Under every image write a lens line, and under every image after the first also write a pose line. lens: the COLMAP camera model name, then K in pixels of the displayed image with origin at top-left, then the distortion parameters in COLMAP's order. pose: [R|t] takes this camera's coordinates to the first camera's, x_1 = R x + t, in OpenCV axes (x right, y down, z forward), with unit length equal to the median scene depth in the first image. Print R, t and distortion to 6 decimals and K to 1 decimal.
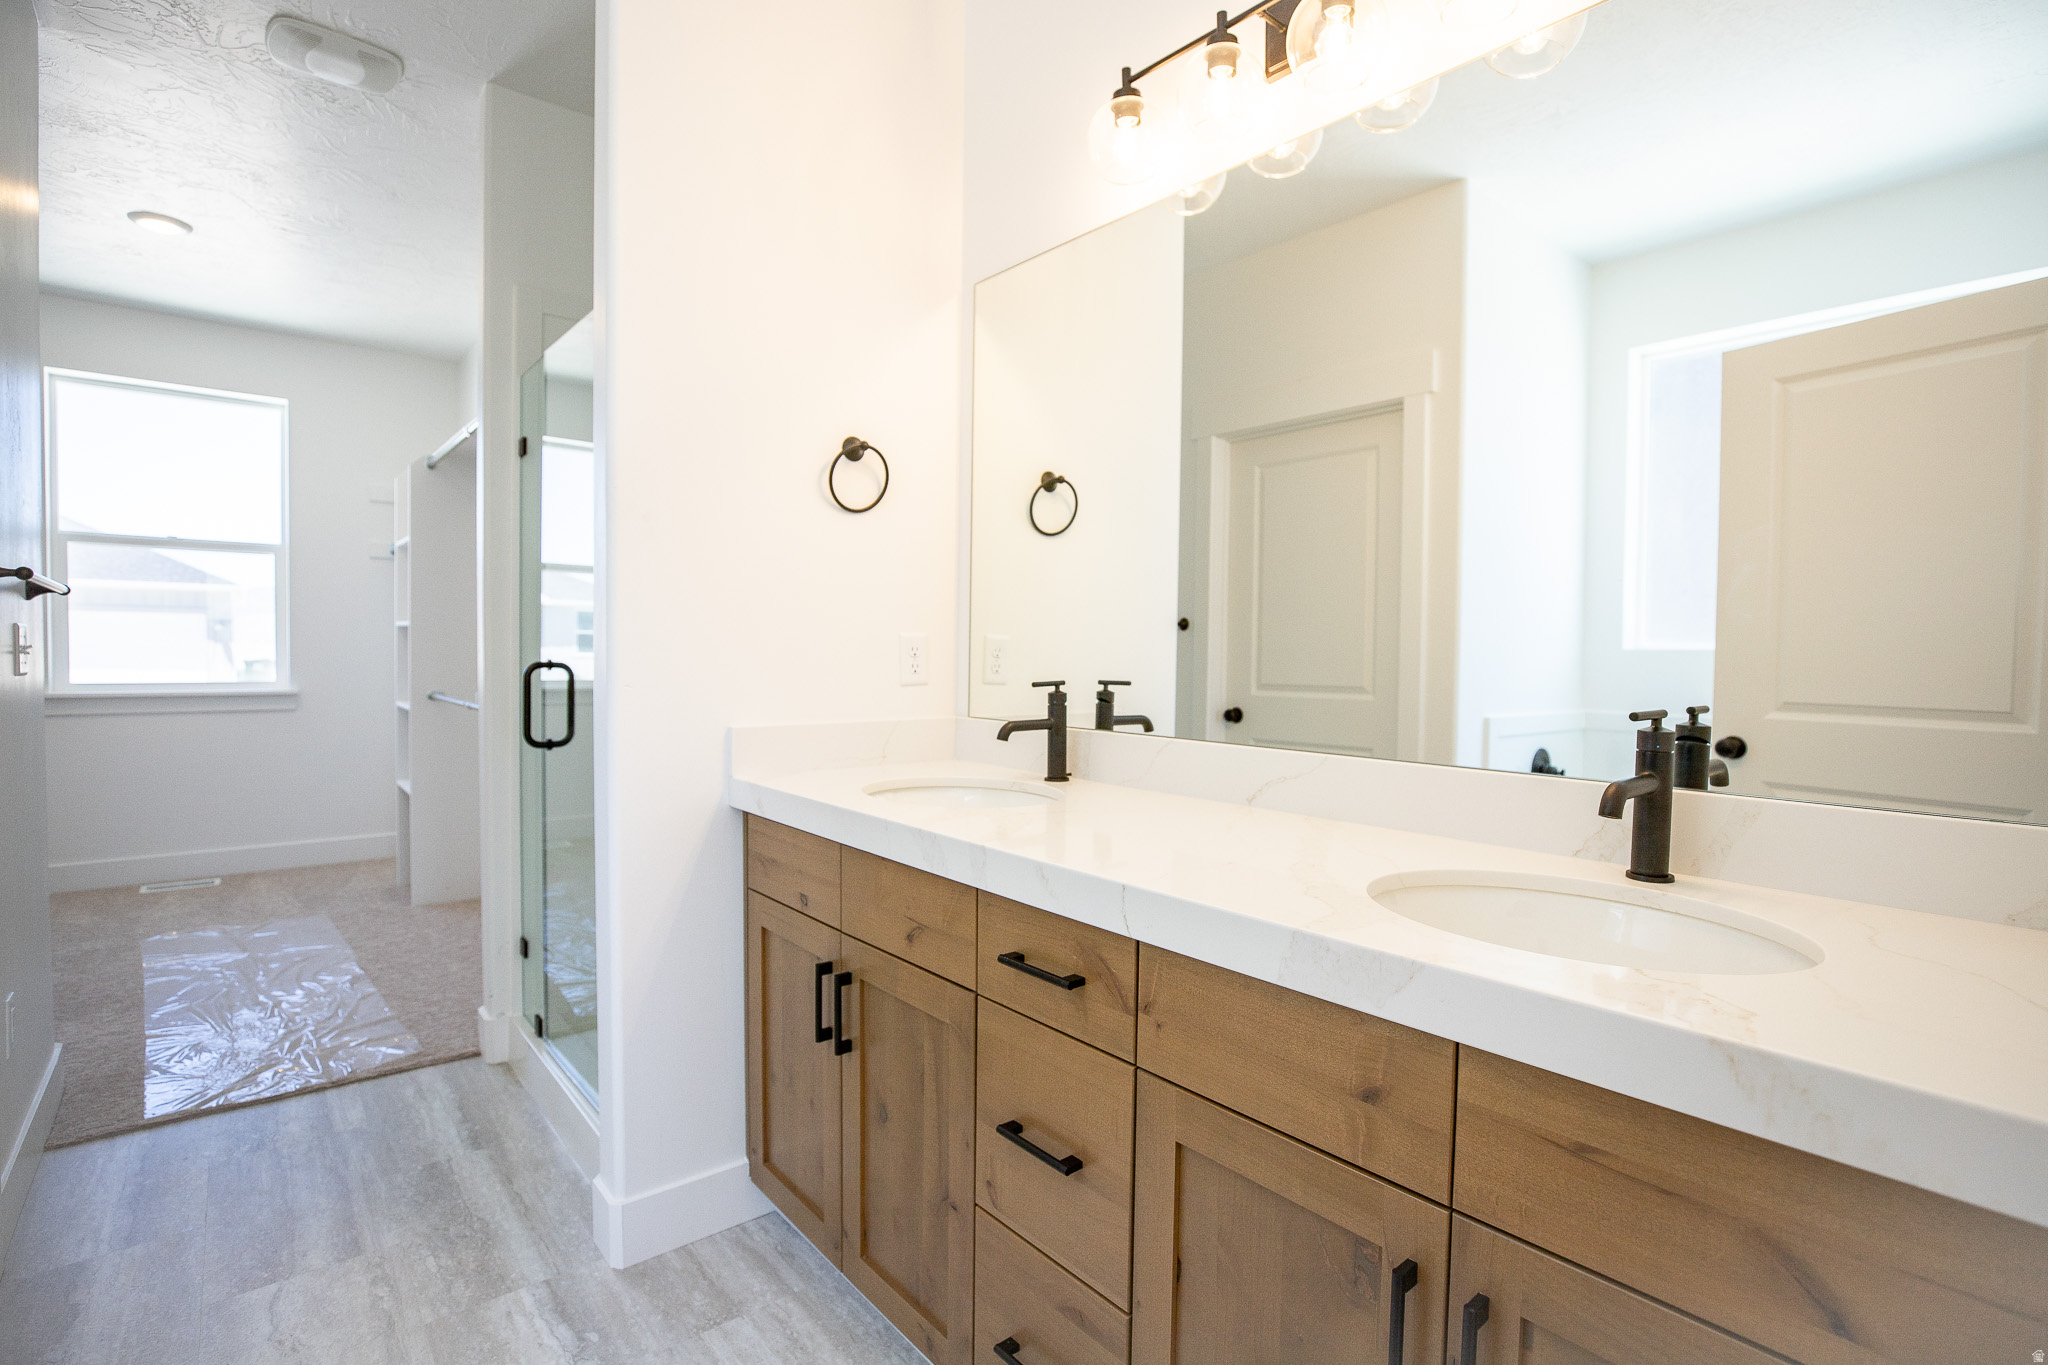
lens RADIAL K [[947.8, 0, 1024.0], [0, 947.8, 682.5], [0, 0, 1]] dist [-0.025695, 0.000940]
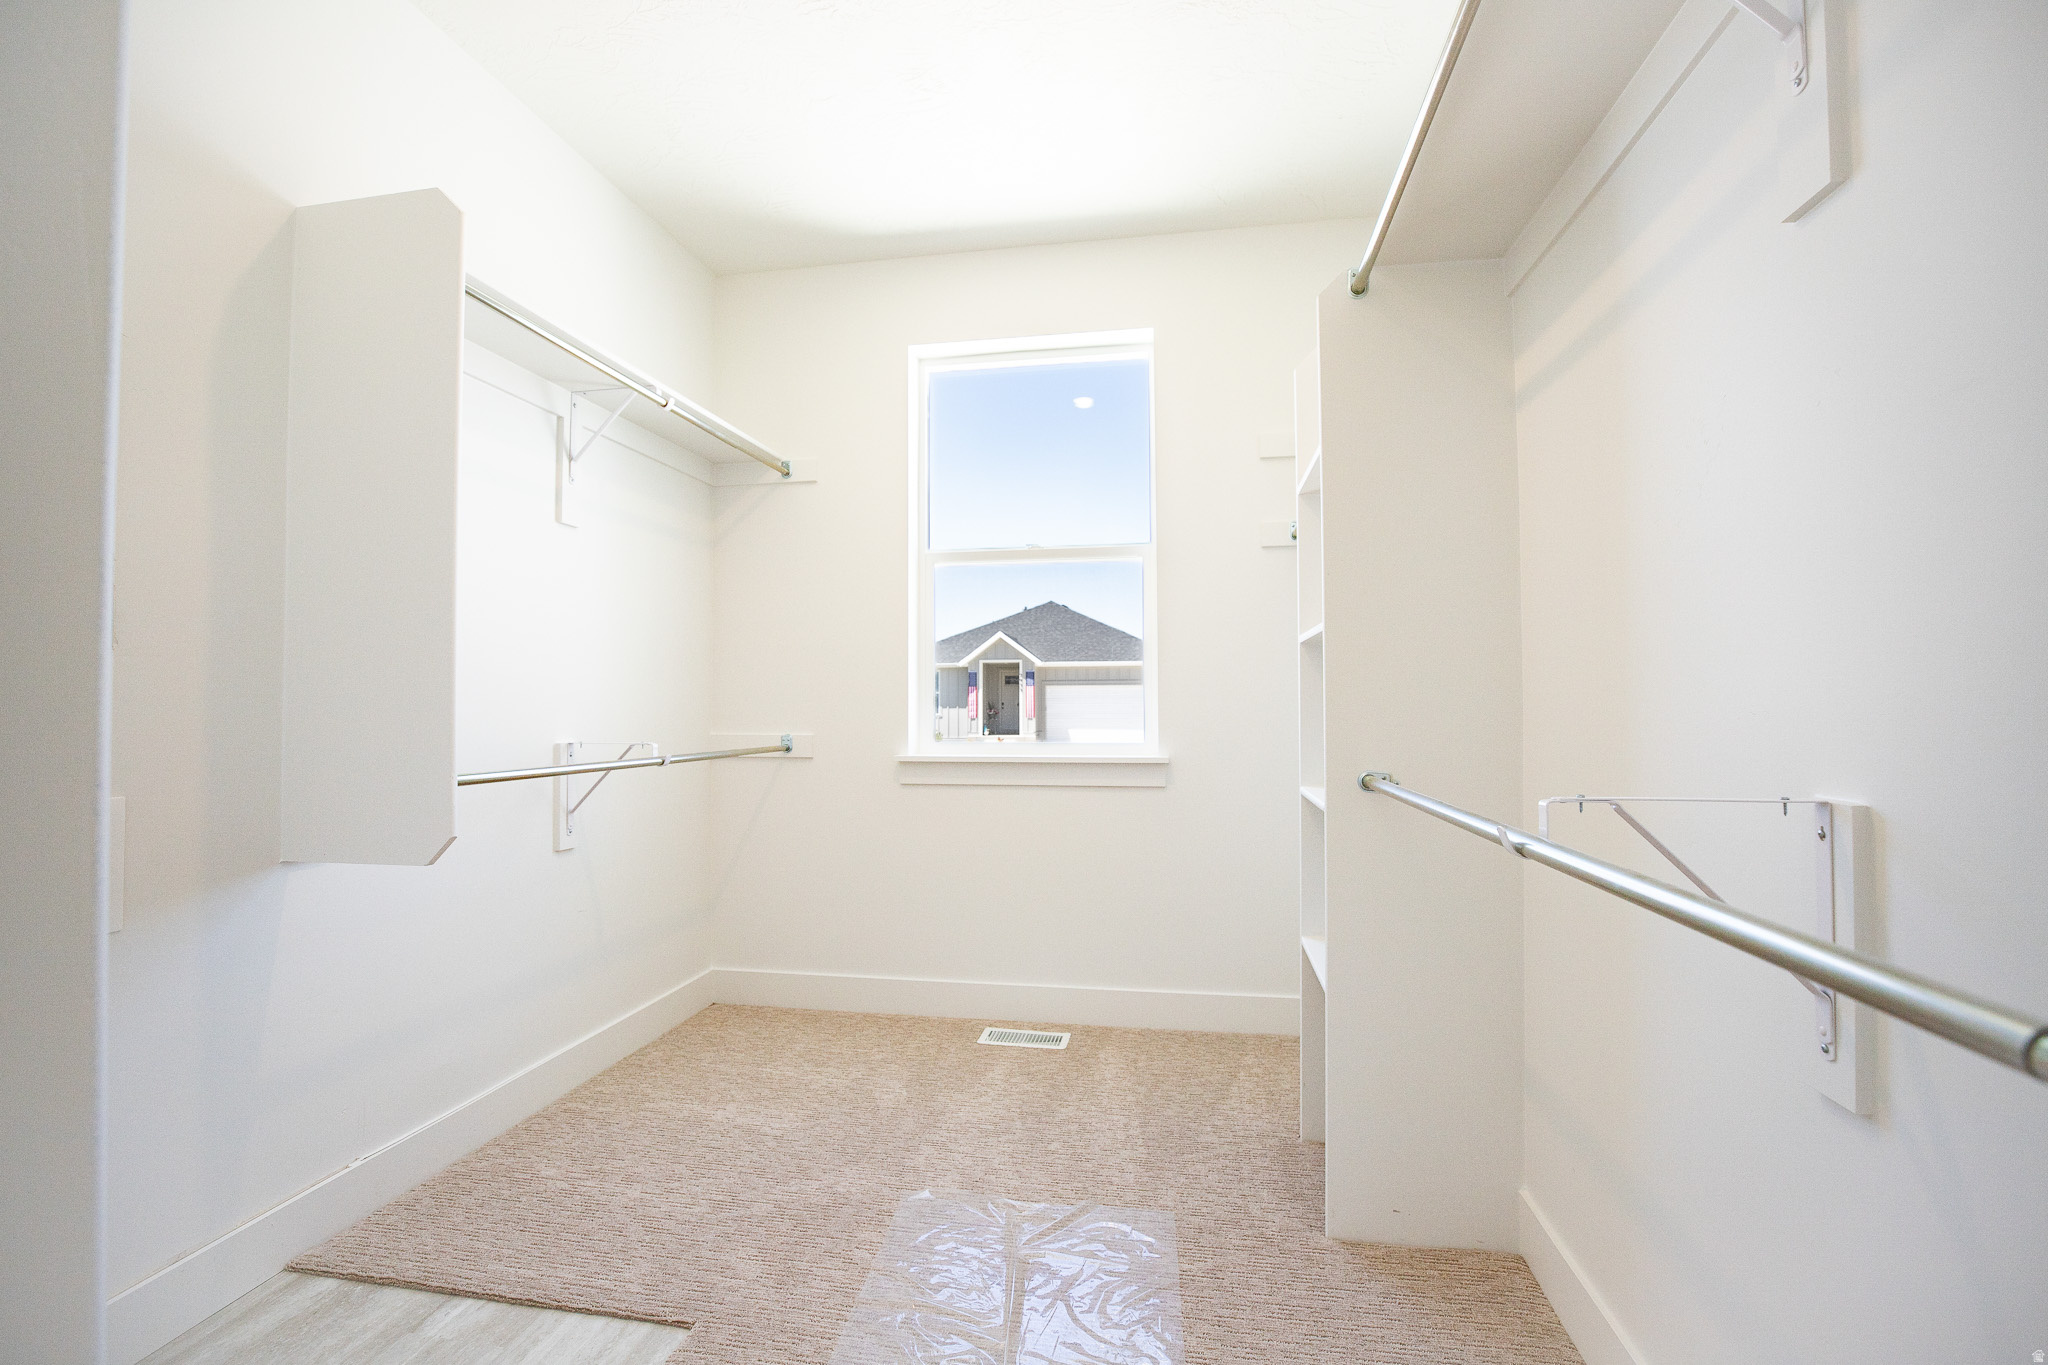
lens RADIAL K [[947.8, 0, 1024.0], [0, 947.8, 682.5], [0, 0, 1]] dist [-0.025695, 0.000940]
pose [[0.638852, -0.034883, -0.768539, -0.363134], [-0.013758, 0.998294, -0.056749, -0.005368], [0.769207, 0.046828, 0.637282, 0.545504]]
